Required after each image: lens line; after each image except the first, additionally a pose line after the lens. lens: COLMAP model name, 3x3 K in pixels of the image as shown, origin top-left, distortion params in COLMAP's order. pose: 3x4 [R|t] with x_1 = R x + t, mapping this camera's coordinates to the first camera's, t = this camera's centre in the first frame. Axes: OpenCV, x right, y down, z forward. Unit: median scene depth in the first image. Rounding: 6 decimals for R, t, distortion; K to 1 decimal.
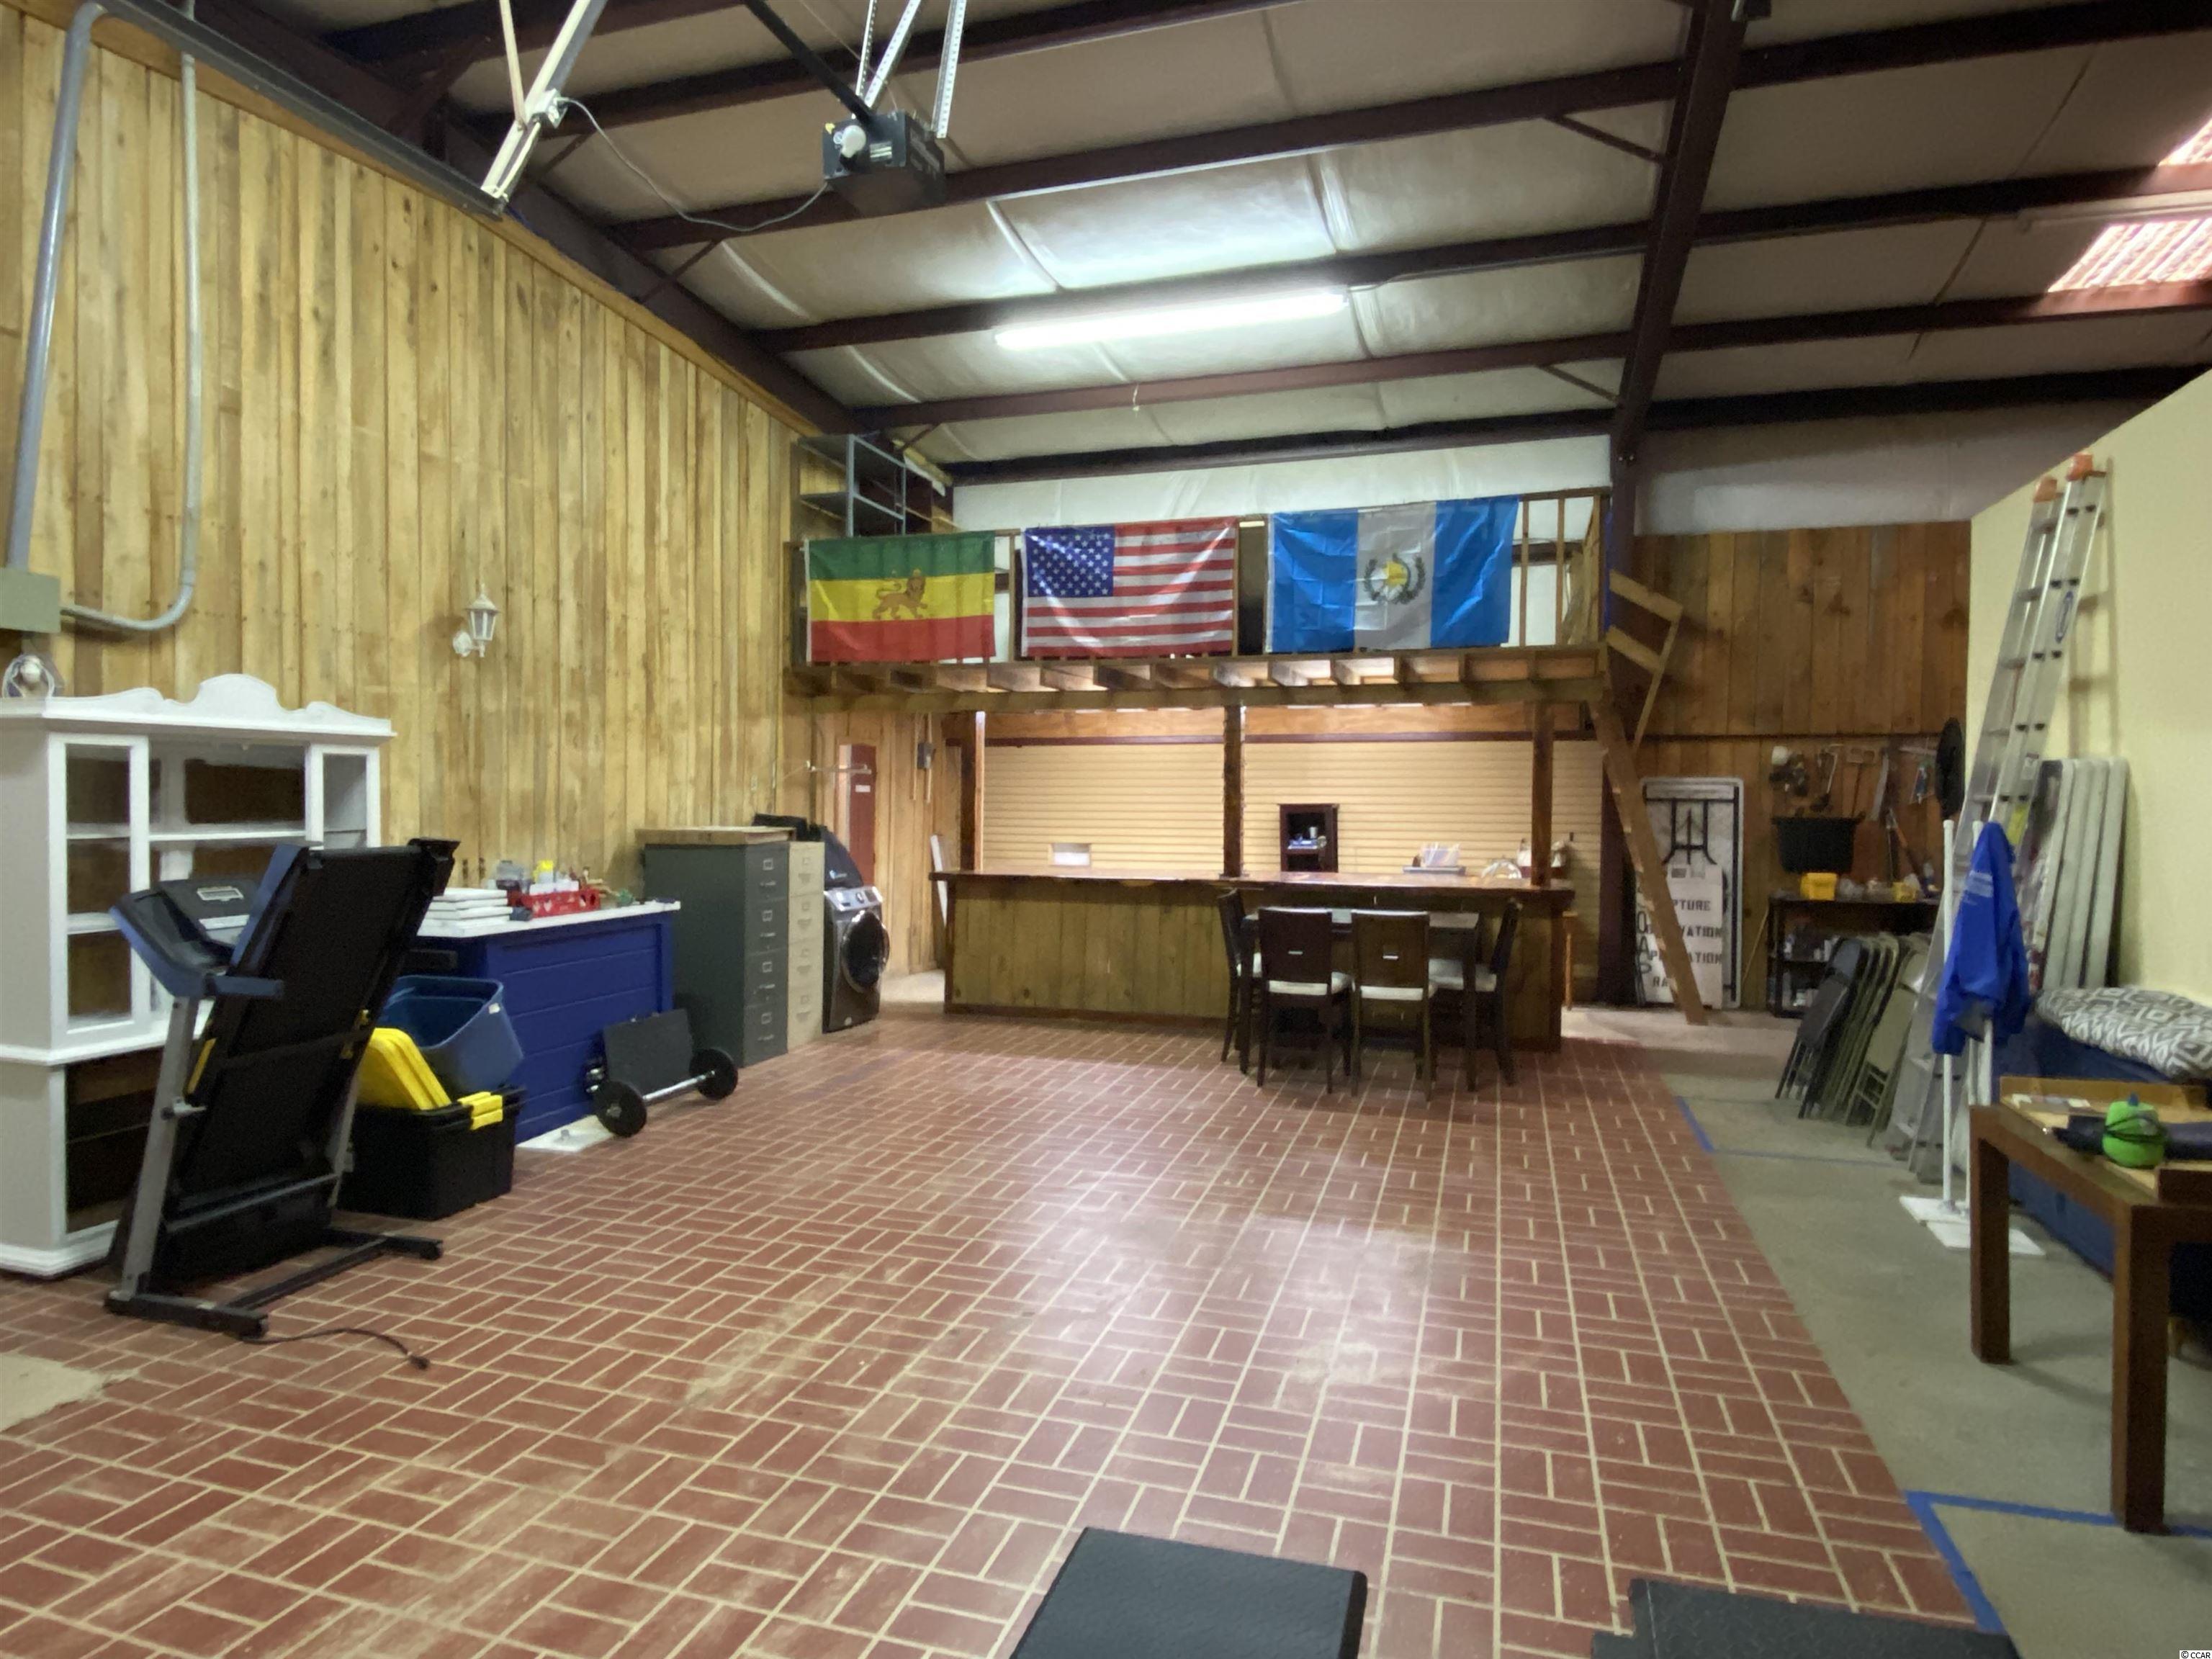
lens RADIAL K [[1255.9, 0, 1106.0], [0, 1255.9, 829.5], [0, 0, 1]] dist [0.048211, -0.062775]
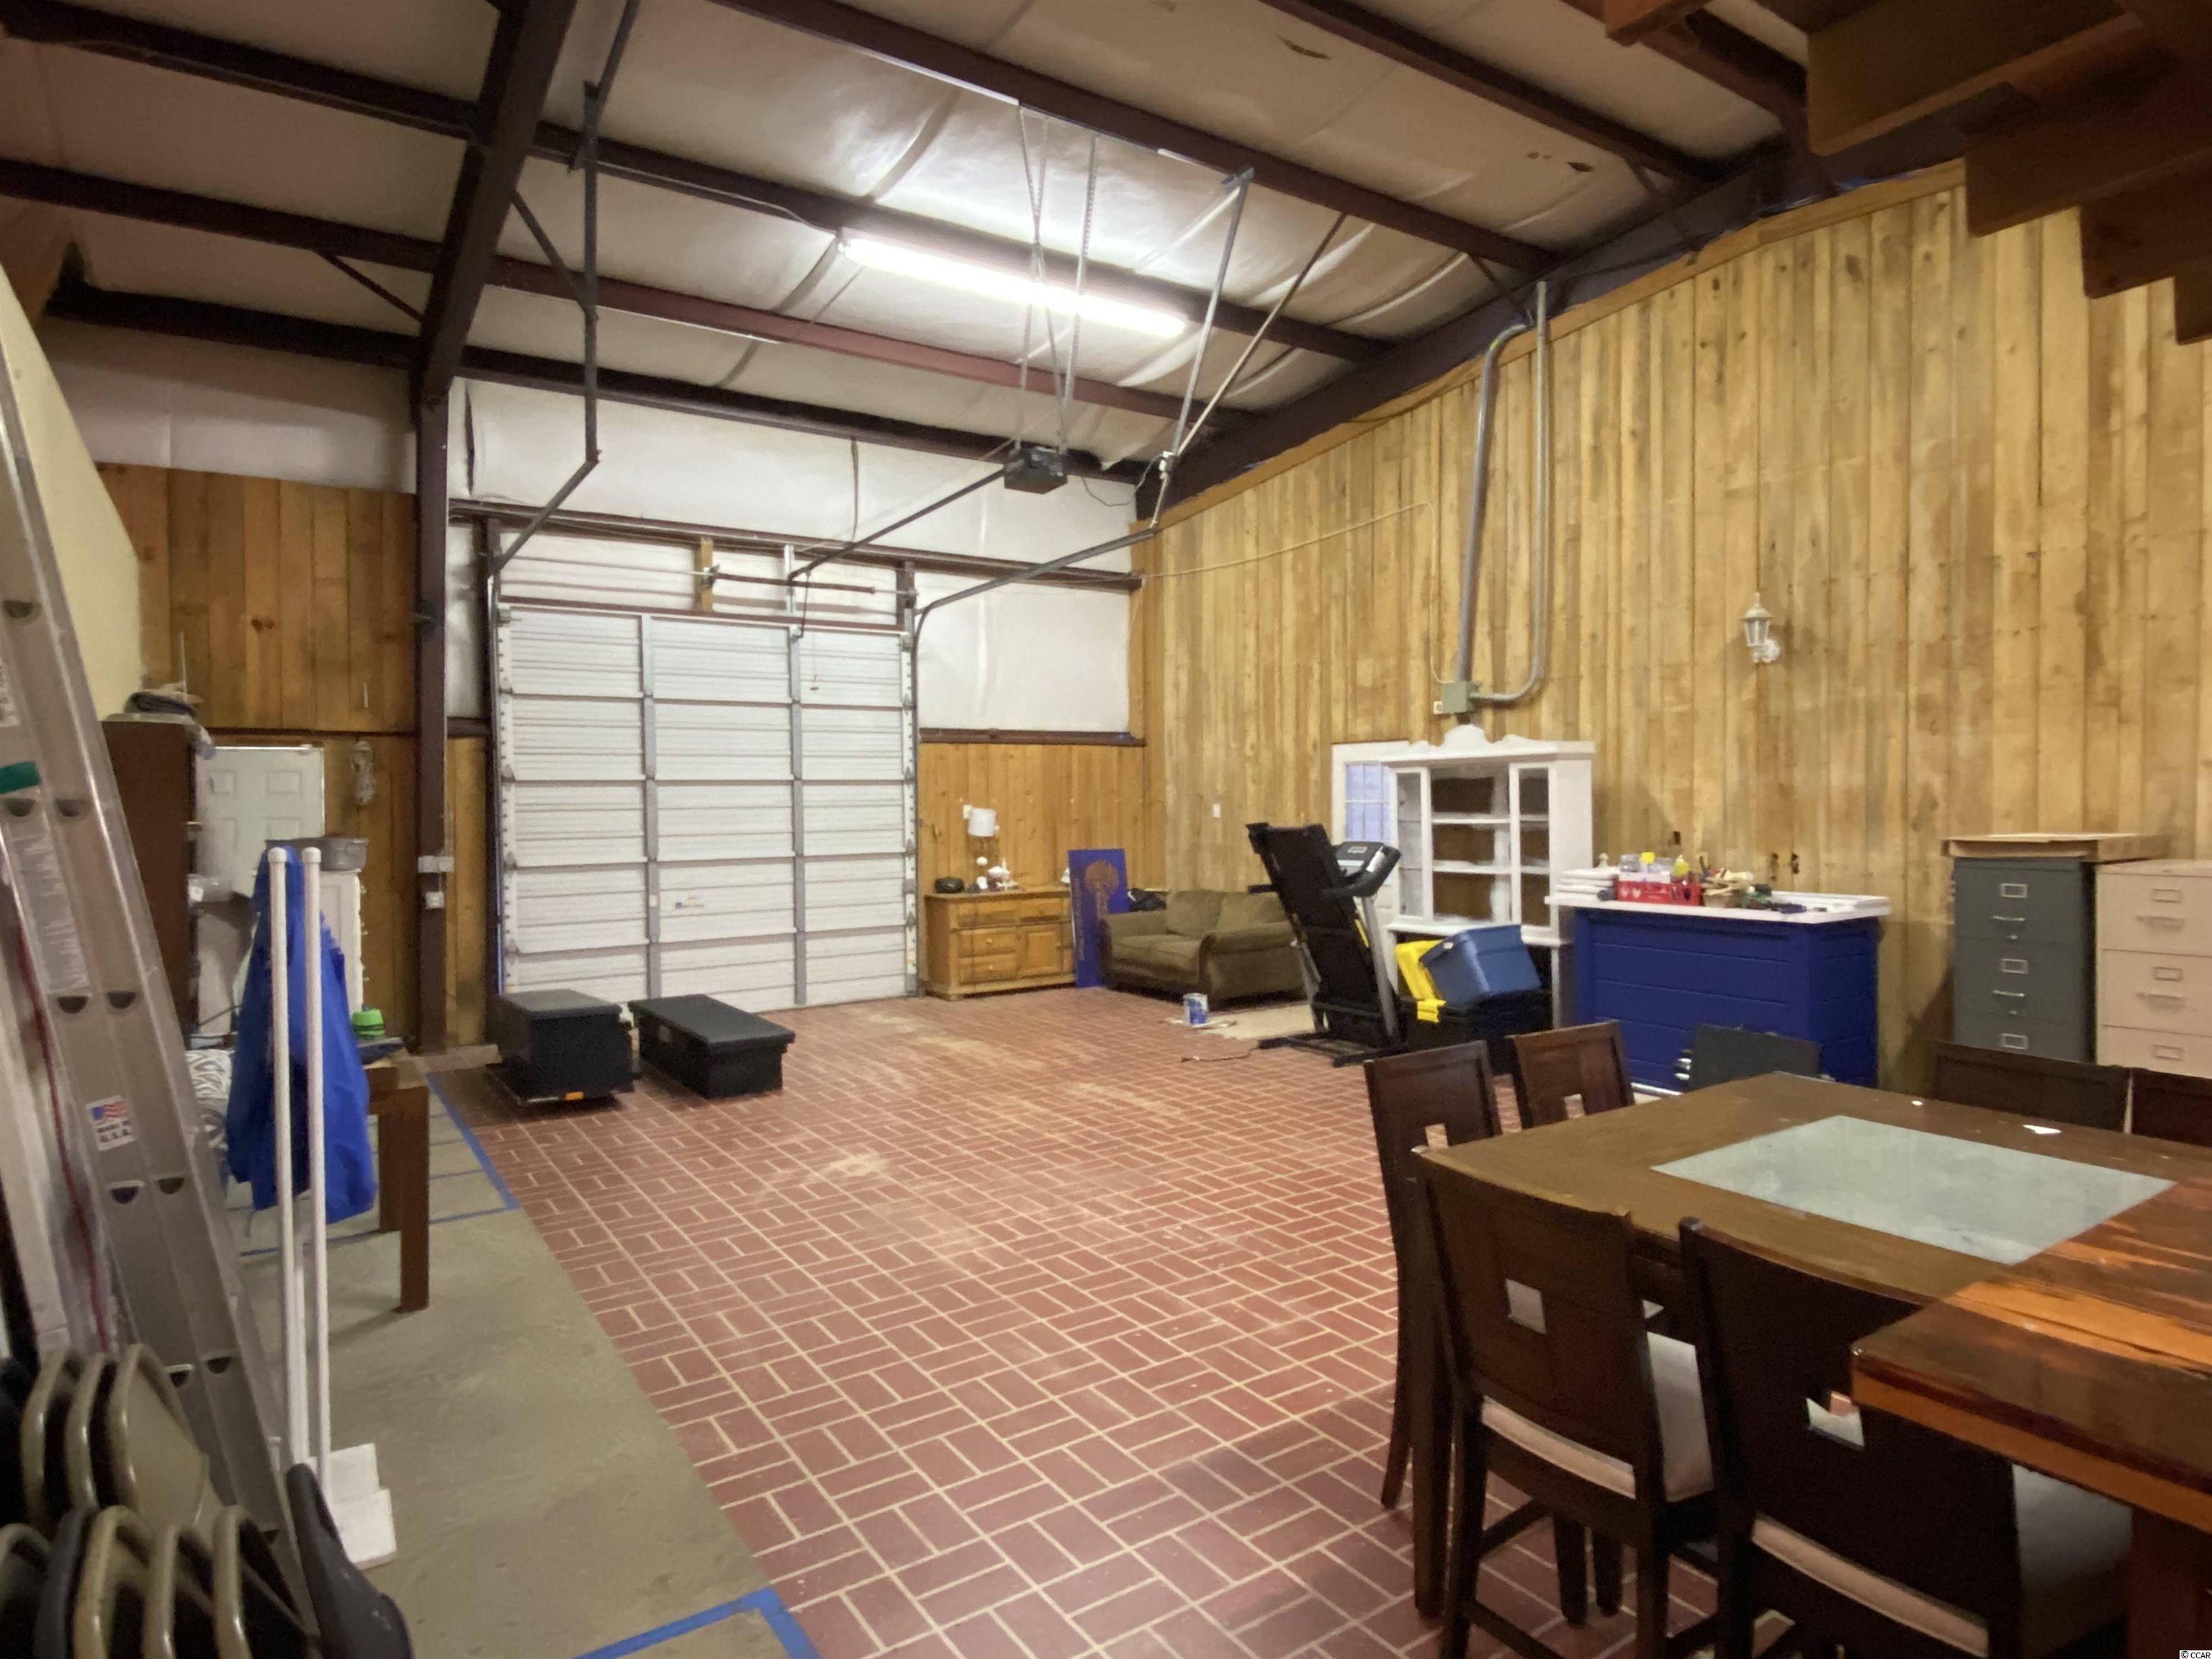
lens RADIAL K [[1255.9, 0, 1106.0], [0, 1255.9, 829.5], [0, 0, 1]] dist [0.048211, -0.062775]
pose [[-0.630998, 0.020316, -0.775519, 0.726423], [-0.009332, 0.999386, 0.033774, -0.029182], [0.775728, 0.028549, -0.630421, 1.343636]]
